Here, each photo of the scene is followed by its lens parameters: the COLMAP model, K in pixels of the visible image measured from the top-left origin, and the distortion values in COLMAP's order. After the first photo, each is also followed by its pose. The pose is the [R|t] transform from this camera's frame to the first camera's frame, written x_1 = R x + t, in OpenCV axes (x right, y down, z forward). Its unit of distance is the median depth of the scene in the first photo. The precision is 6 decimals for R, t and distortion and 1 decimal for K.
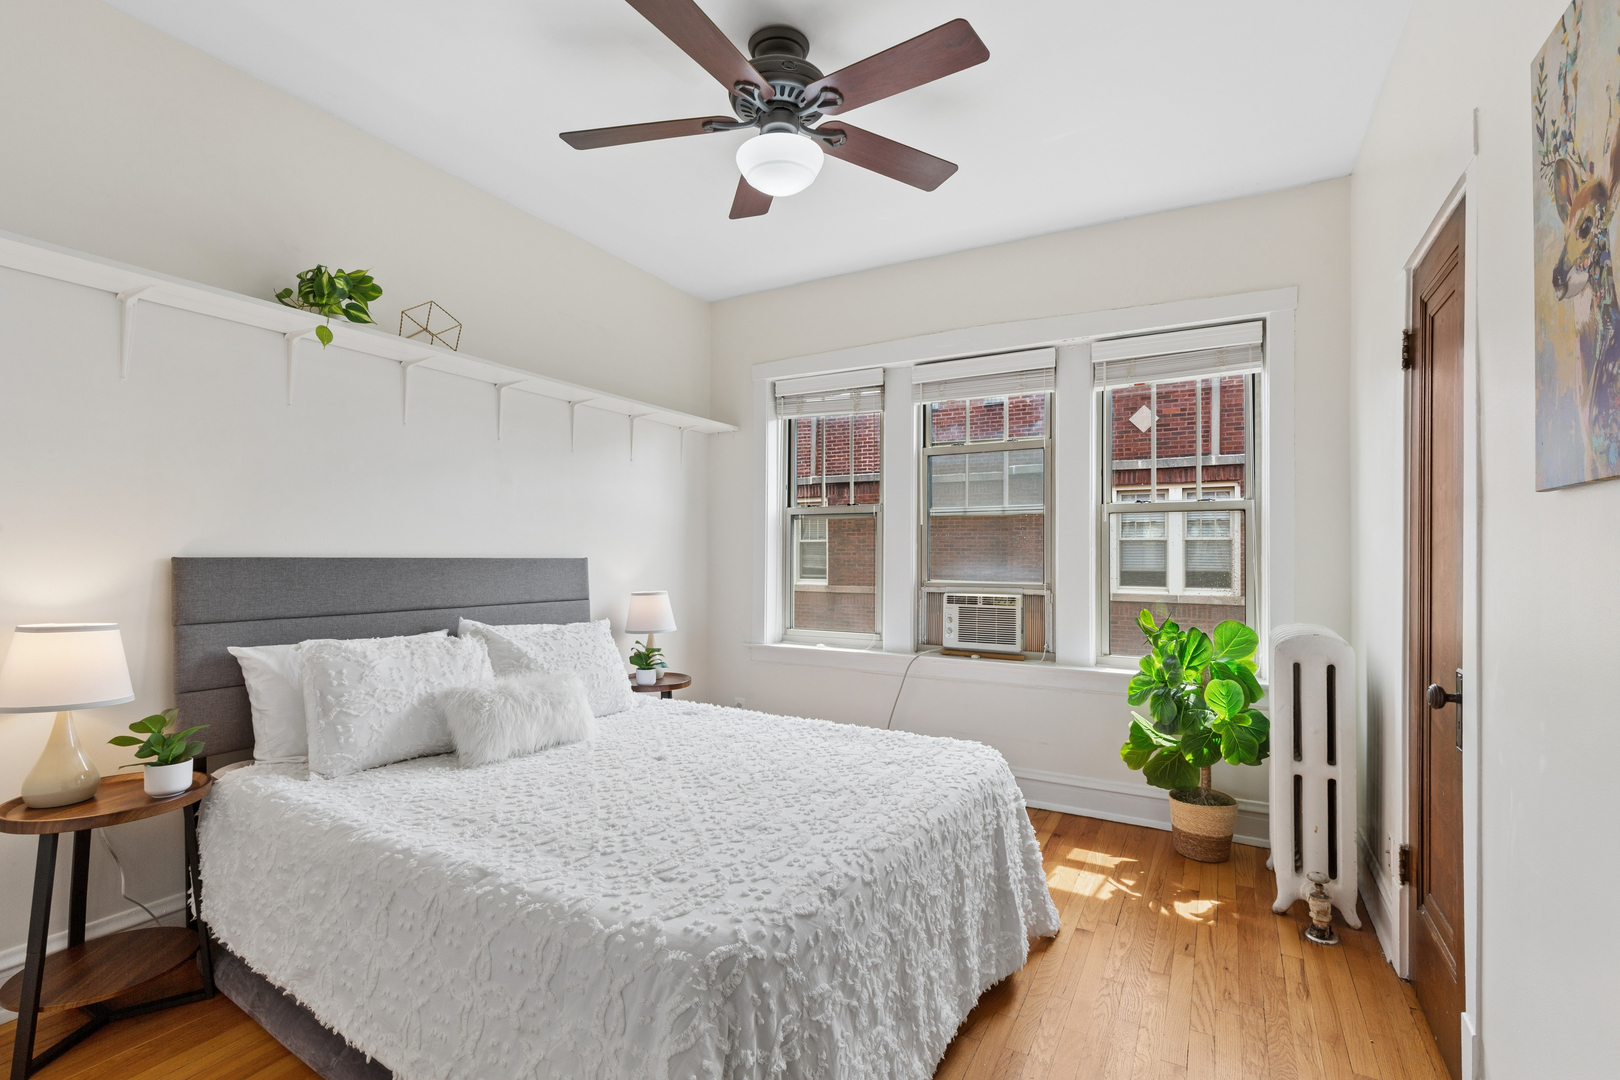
lens RADIAL K [[714.0, 0, 823.3], [0, 714.0, 546.0], [0, 0, 1]] dist [0.001553, -0.000112]
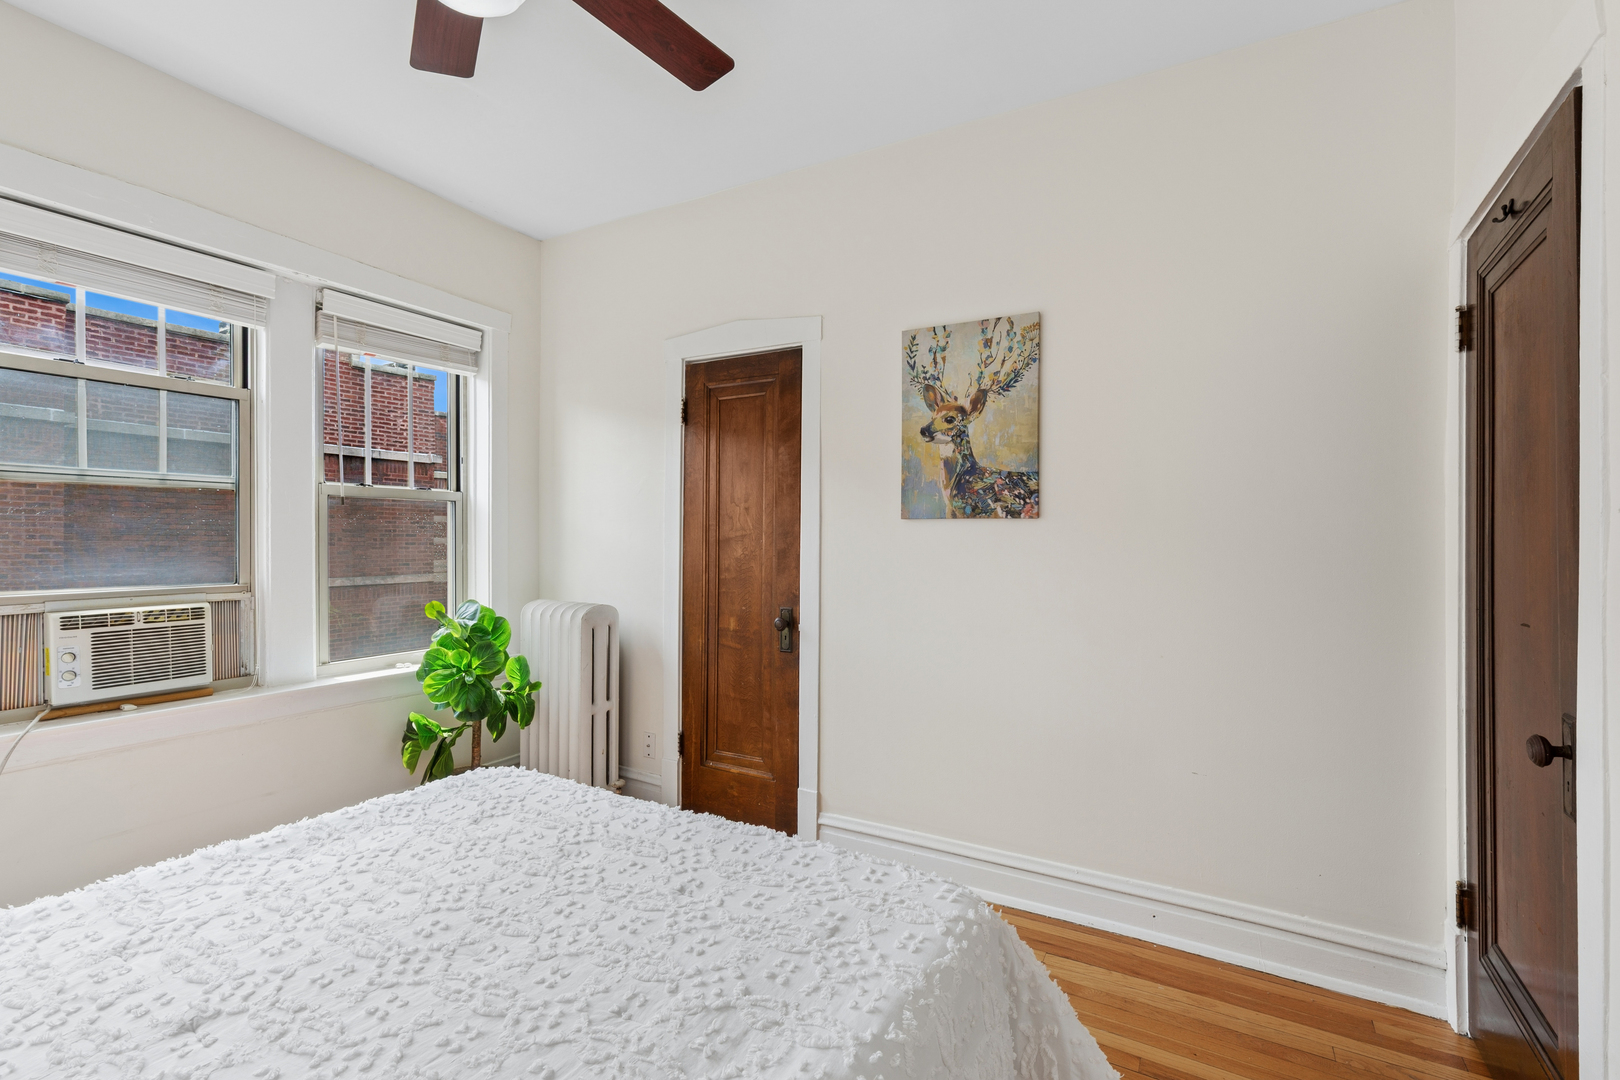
lens RADIAL K [[714.0, 0, 819.3], [0, 714.0, 540.1], [0, 0, 1]] dist [0.001553, -0.000112]
pose [[0.027858, -0.007173, 0.999586, -0.413037], [-0.013721, 0.999877, 0.007558, -0.007002], [-0.999518, -0.013925, 0.027756, 0.379310]]
